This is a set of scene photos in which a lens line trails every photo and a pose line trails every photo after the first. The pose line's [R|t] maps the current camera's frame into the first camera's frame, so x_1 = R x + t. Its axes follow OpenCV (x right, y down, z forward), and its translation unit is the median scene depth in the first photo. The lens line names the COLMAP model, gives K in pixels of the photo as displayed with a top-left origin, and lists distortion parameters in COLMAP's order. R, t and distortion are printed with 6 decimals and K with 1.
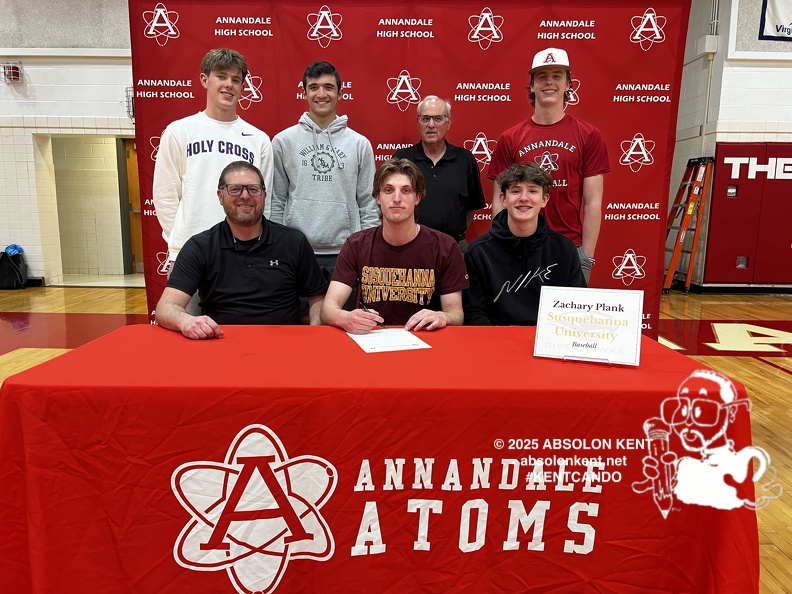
lens RADIAL K [[603.8, 0, 398.6], [0, 603.8, 307.2], [0, 0, 1]] dist [0.034506, -0.047642]
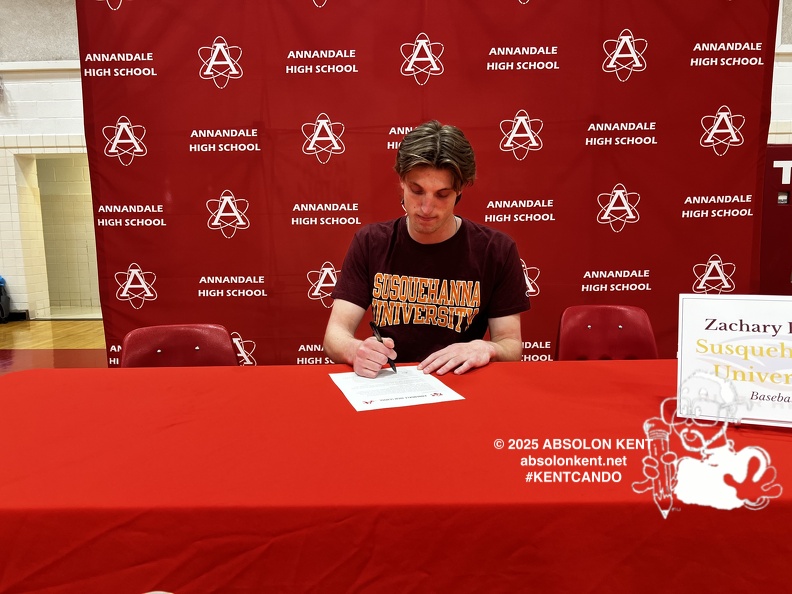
lens RADIAL K [[603.8, 0, 398.6], [0, 603.8, 307.2], [0, 0, 1]] dist [0.034506, -0.047642]
pose [[0.999521, -0.021833, -0.021941, -0.011792], [0.020817, 0.998747, -0.045512, -0.000861], [0.022907, 0.045033, 0.998723, 0.232041]]
